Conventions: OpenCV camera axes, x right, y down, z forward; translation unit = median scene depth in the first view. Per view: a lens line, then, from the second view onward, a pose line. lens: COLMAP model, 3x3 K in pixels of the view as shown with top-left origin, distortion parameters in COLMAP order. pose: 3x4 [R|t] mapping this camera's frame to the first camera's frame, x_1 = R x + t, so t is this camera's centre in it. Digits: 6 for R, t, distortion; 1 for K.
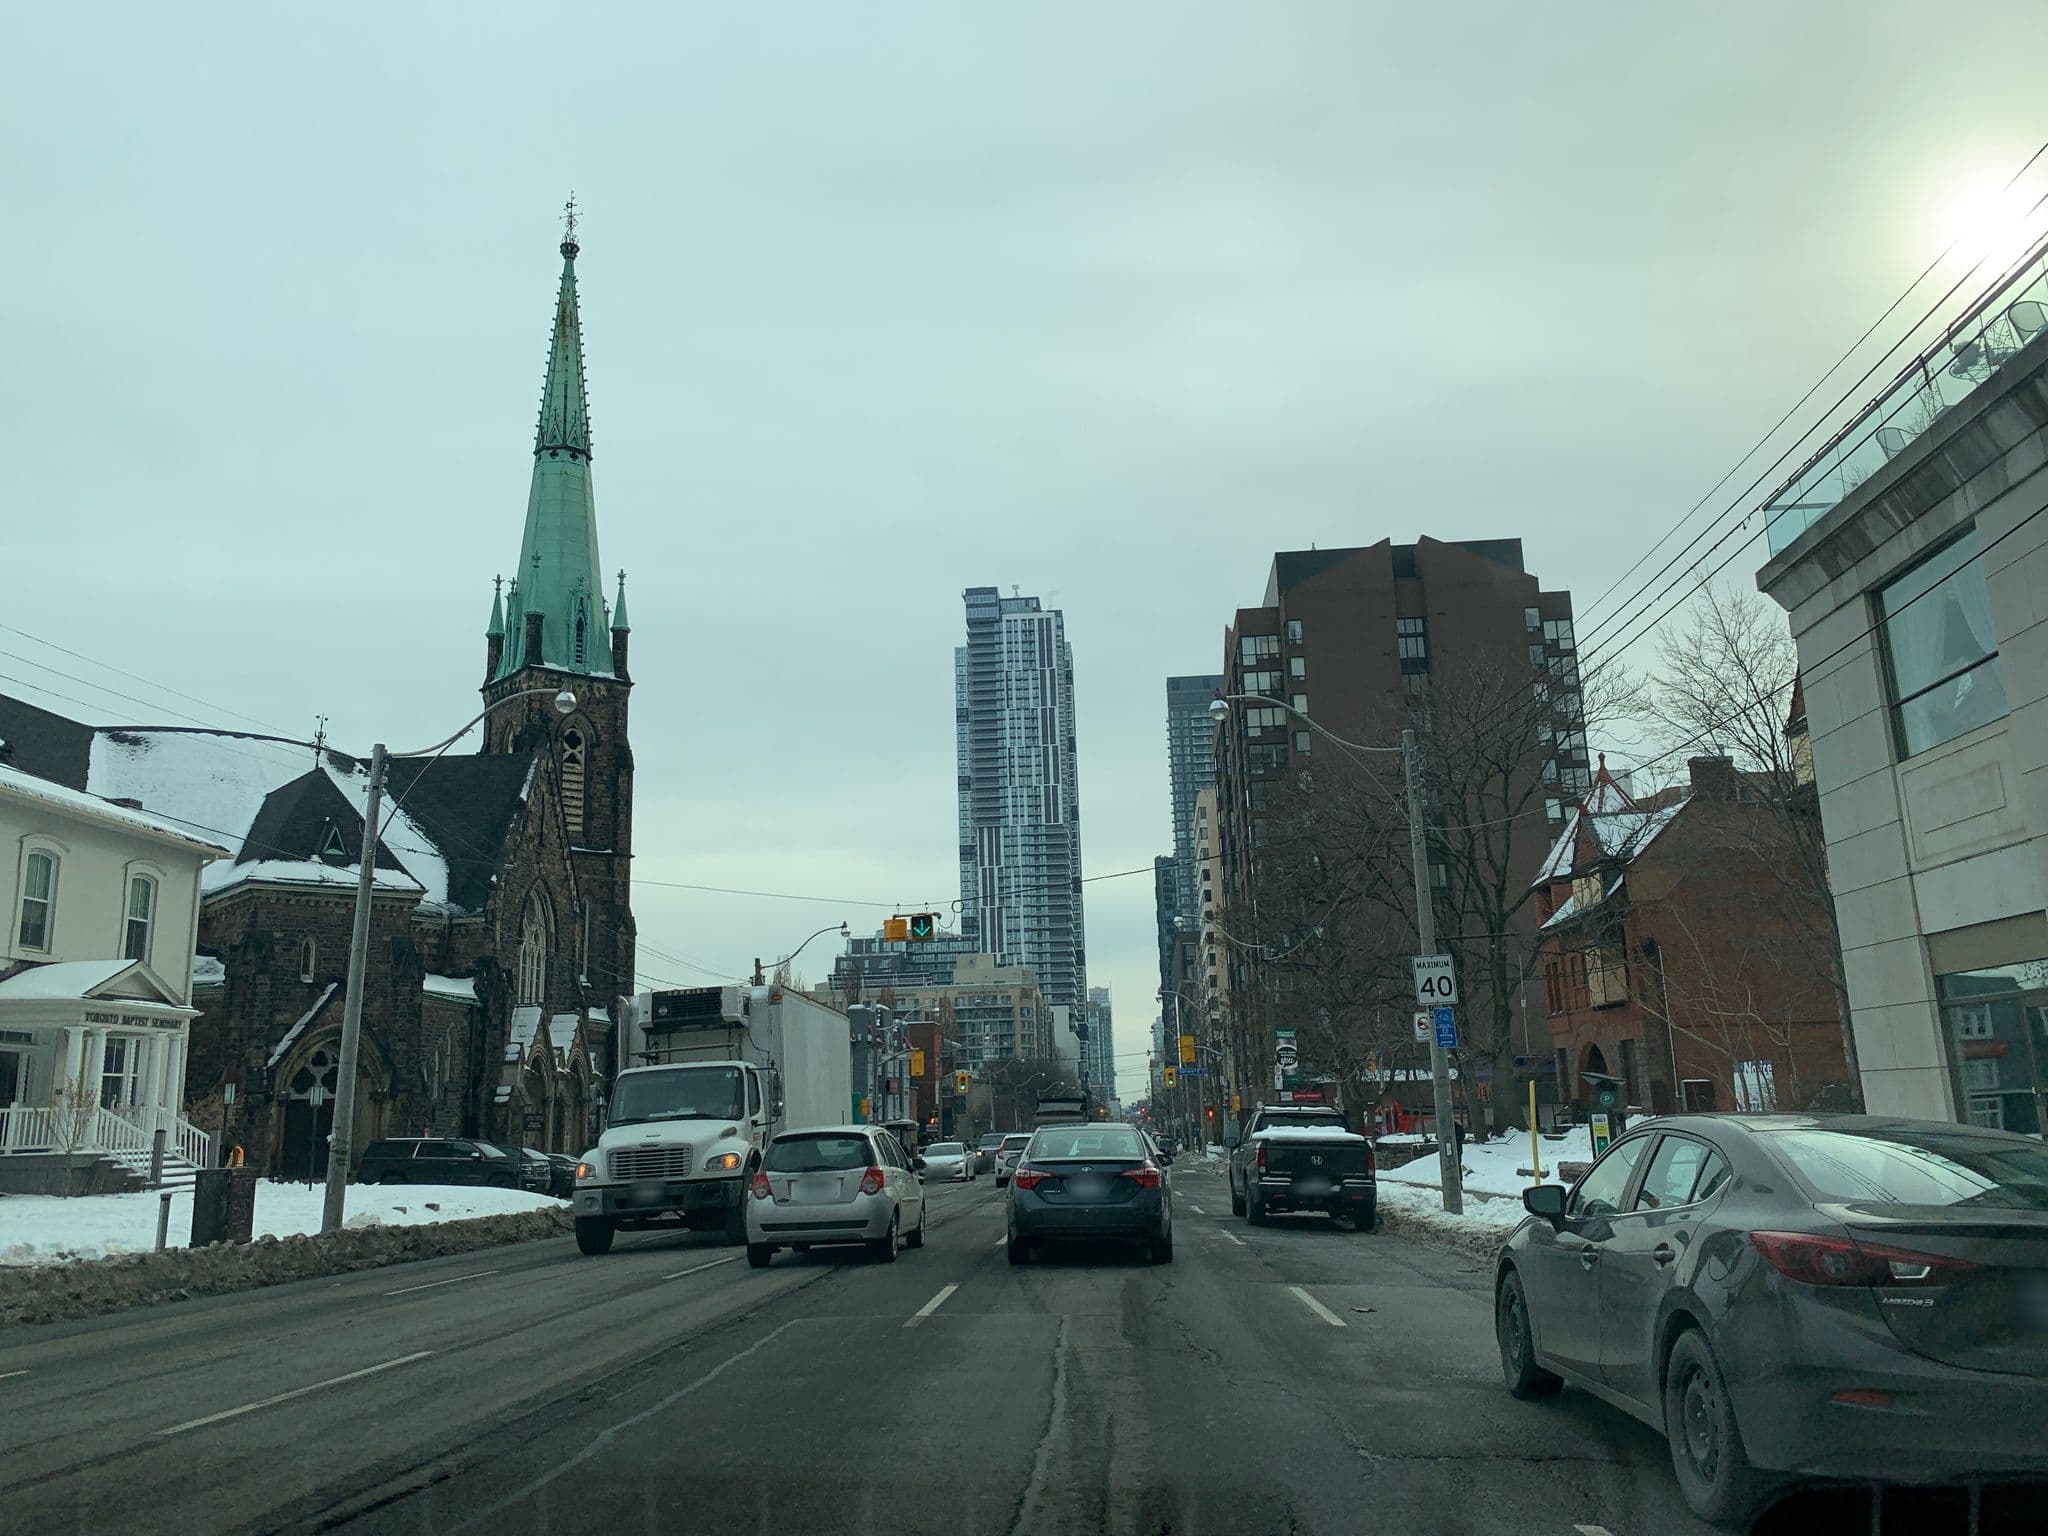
lens RADIAL K [[1538.0, 0, 1024.0], [0, 1538.0, 768.0], [0, 0, 1]] dist [0.080401, 0.000994]
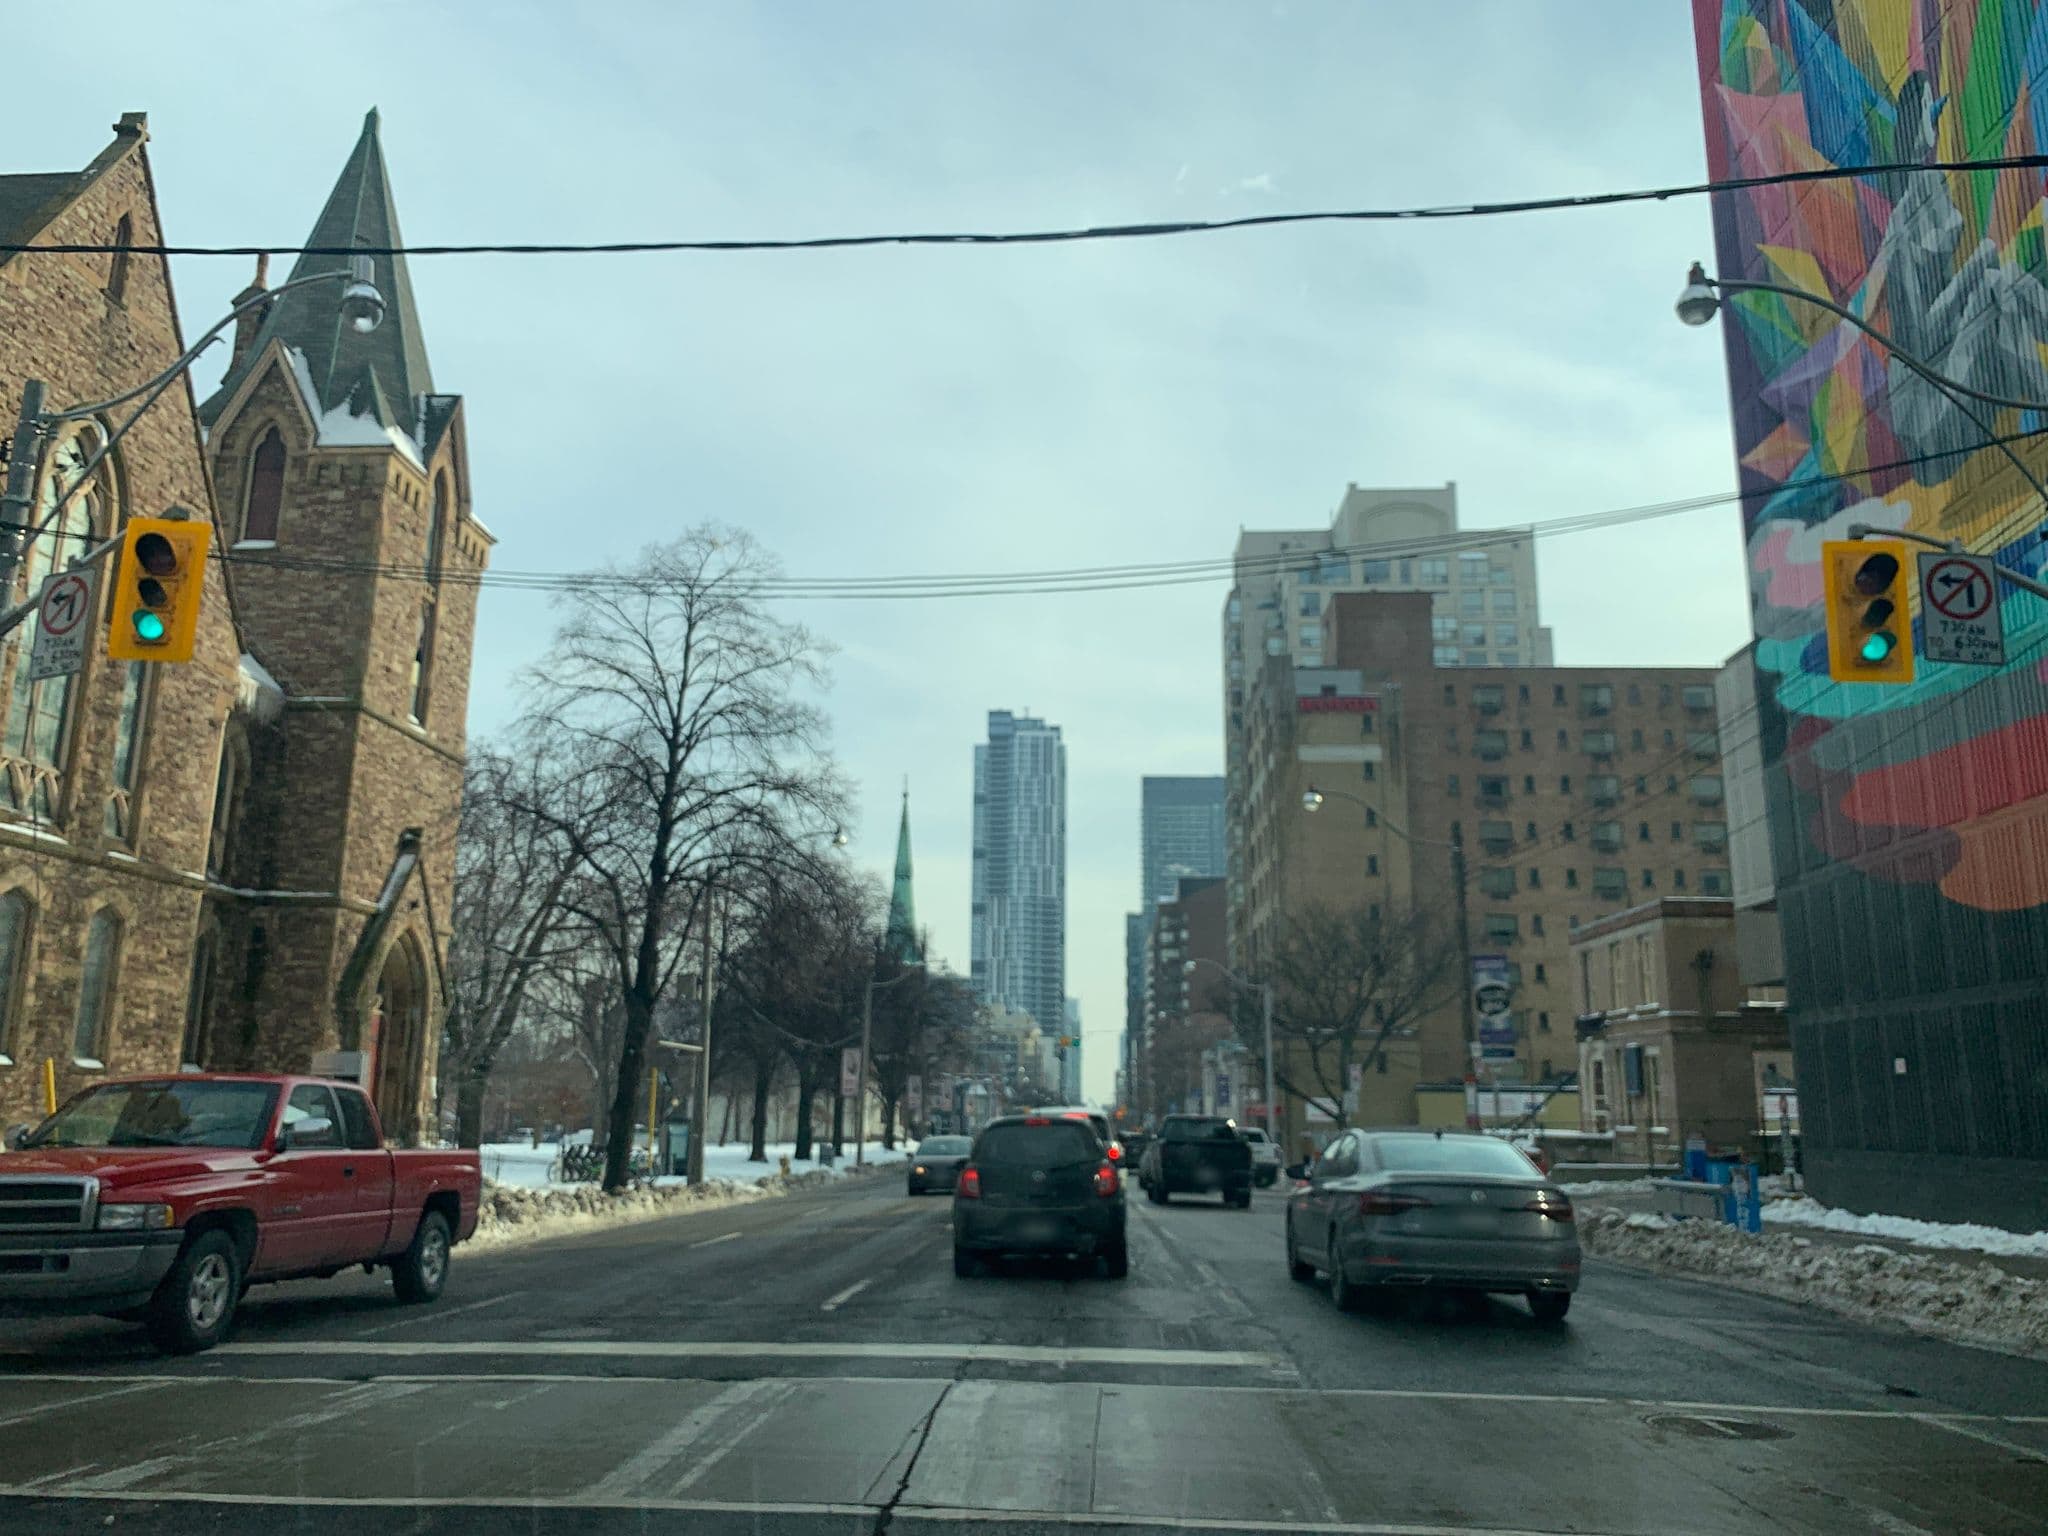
lens RADIAL K [[1538.0, 0, 1024.0], [0, 1538.0, 768.0], [0, 0, 1]] dist [0.080401, 0.000994]
pose [[0.998784, 0.047244, 0.014070, -0.024077], [-0.047272, 0.998881, 0.001691, -0.072580], [-0.013975, -0.002354, 0.999900, -0.299881]]
